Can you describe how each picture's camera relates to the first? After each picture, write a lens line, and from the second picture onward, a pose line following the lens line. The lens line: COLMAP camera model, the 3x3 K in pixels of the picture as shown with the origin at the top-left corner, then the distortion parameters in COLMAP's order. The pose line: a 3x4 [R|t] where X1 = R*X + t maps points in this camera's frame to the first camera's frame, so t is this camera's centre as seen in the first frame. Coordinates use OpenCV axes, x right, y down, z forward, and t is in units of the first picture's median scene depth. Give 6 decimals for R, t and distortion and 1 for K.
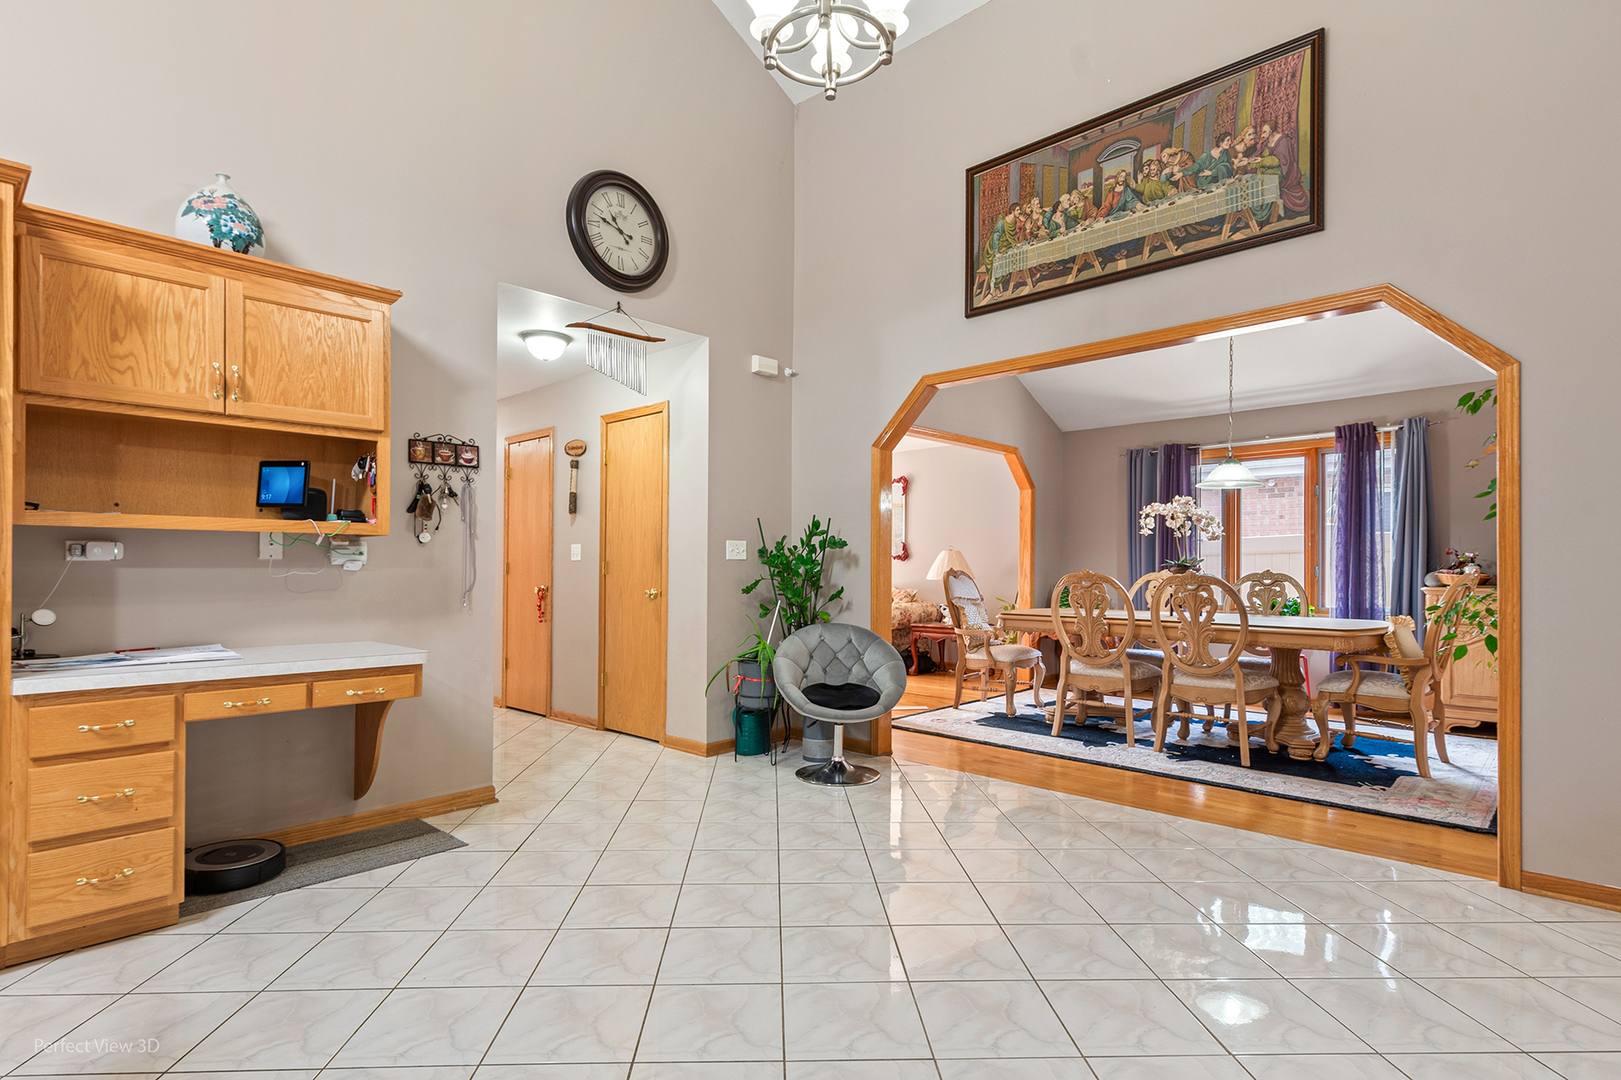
lens RADIAL K [[803.7, 0, 809.6], [0, 803.7, 569.2], [0, 0, 1]] dist [-0.000281, -0.000112]
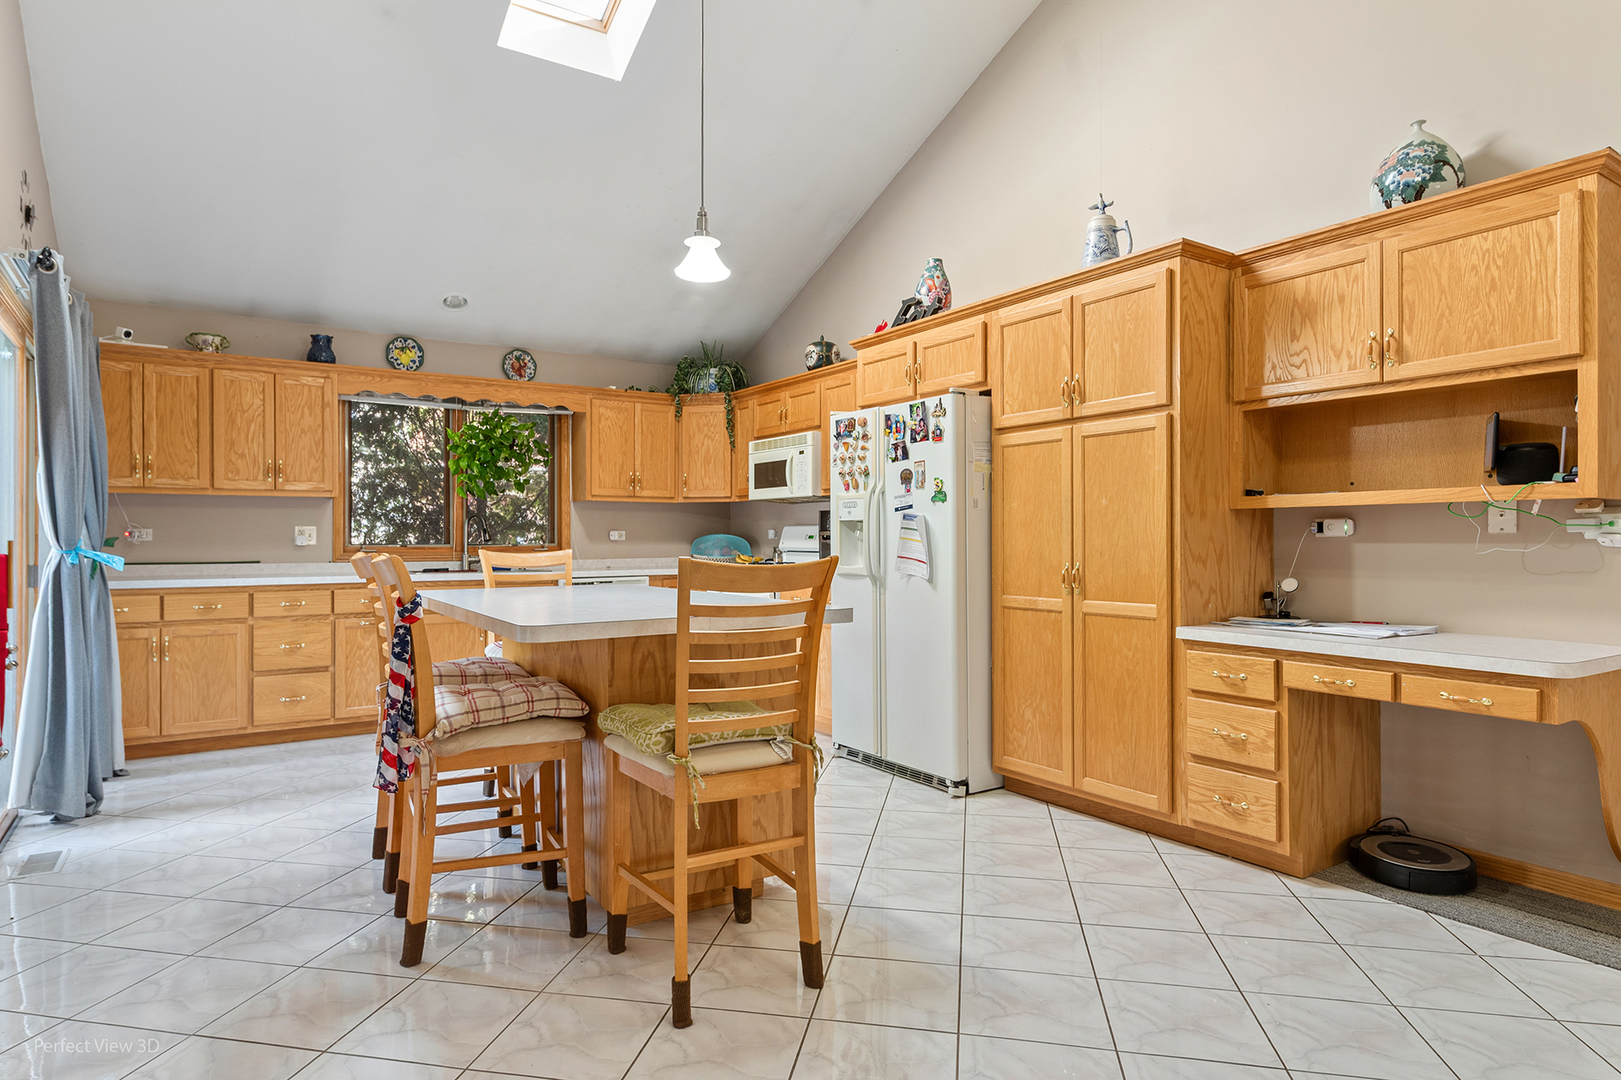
lens RADIAL K [[951.5, 0, 806.8], [0, 951.5, 539.7], [0, 0, 1]] dist [0.005261, 0.001659]
pose [[-0.240202, -0.004593, -0.970712, 0.525885], [-0.003828, 0.999986, -0.003784, 0.001413], [0.970715, 0.002807, -0.240216, 0.592805]]
